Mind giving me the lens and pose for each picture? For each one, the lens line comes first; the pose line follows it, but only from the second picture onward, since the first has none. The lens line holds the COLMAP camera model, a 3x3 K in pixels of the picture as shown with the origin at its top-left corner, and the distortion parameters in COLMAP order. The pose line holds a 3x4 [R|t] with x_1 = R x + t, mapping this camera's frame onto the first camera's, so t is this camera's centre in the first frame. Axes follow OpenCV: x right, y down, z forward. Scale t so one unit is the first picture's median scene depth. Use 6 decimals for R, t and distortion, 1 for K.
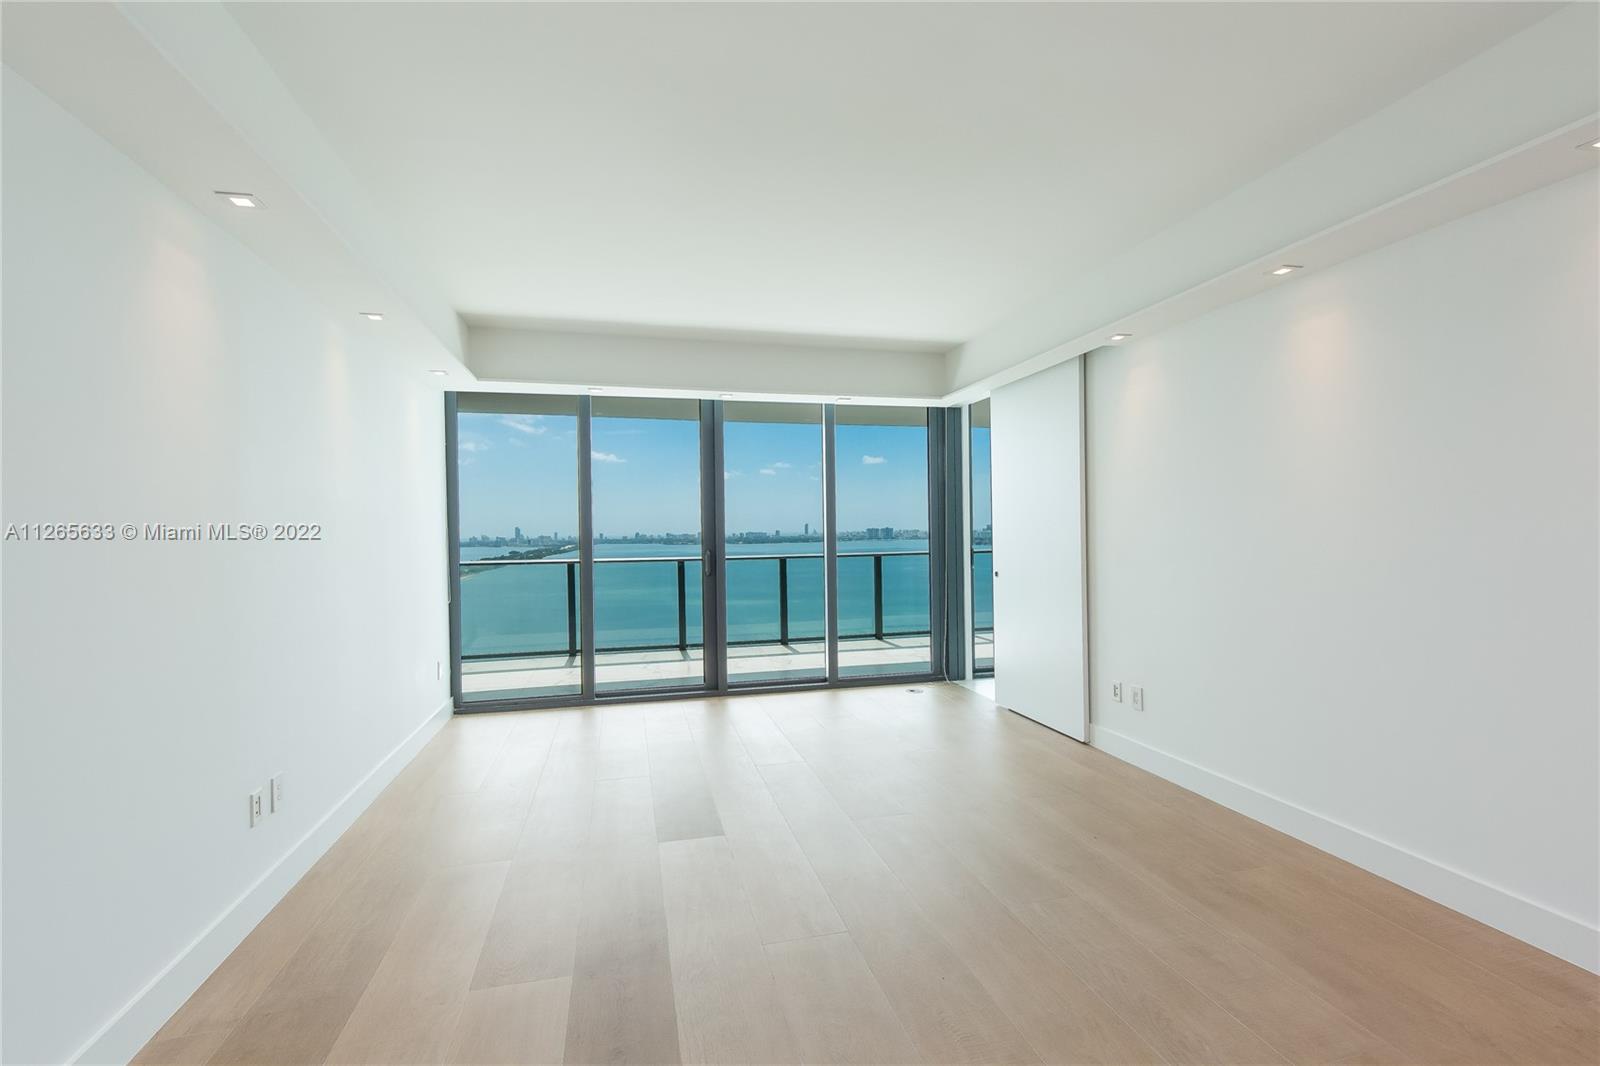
lens RADIAL K [[732.3, 0, 800.0], [0, 732.3, 533.0], [0, 0, 1]] dist [0.004061, 0.000314]
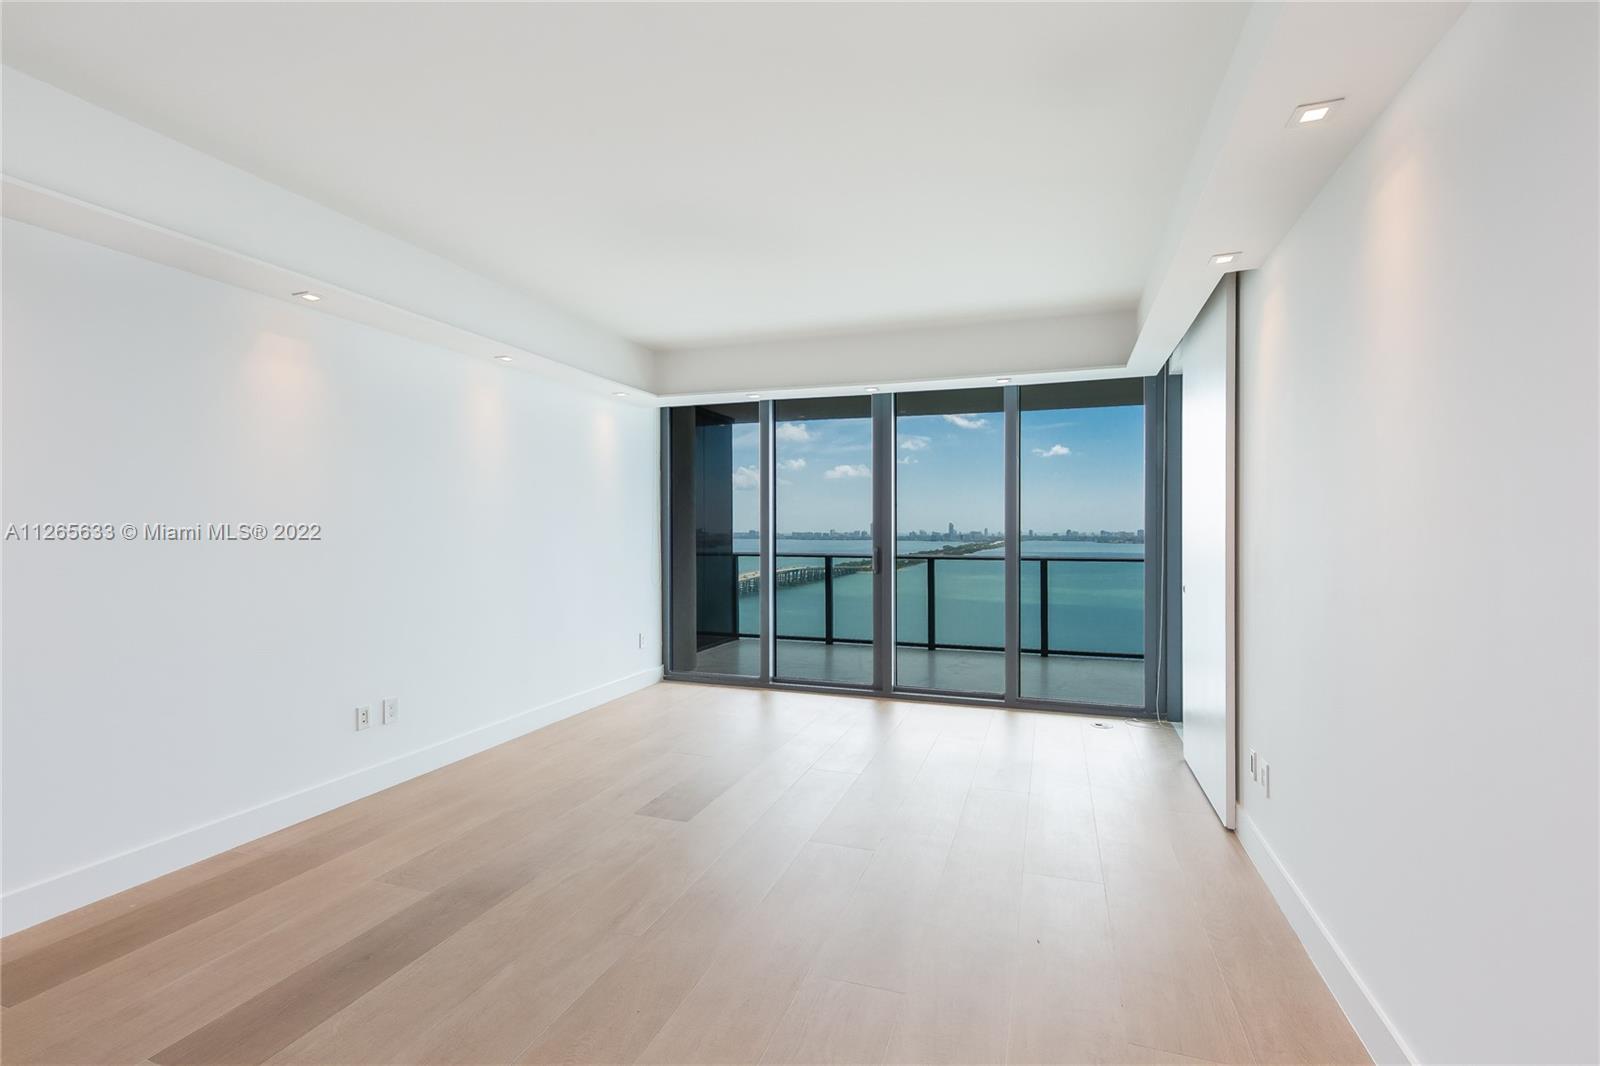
lens RADIAL K [[732.3, 0, 800.0], [0, 732.3, 533.0], [0, 0, 1]] dist [0.004061, 0.000314]
pose [[0.829083, 0.015859, -0.558901, 0.237506], [-0.013002, 0.999874, 0.009085, -0.002602], [0.558974, -0.000266, 0.829185, 0.092606]]
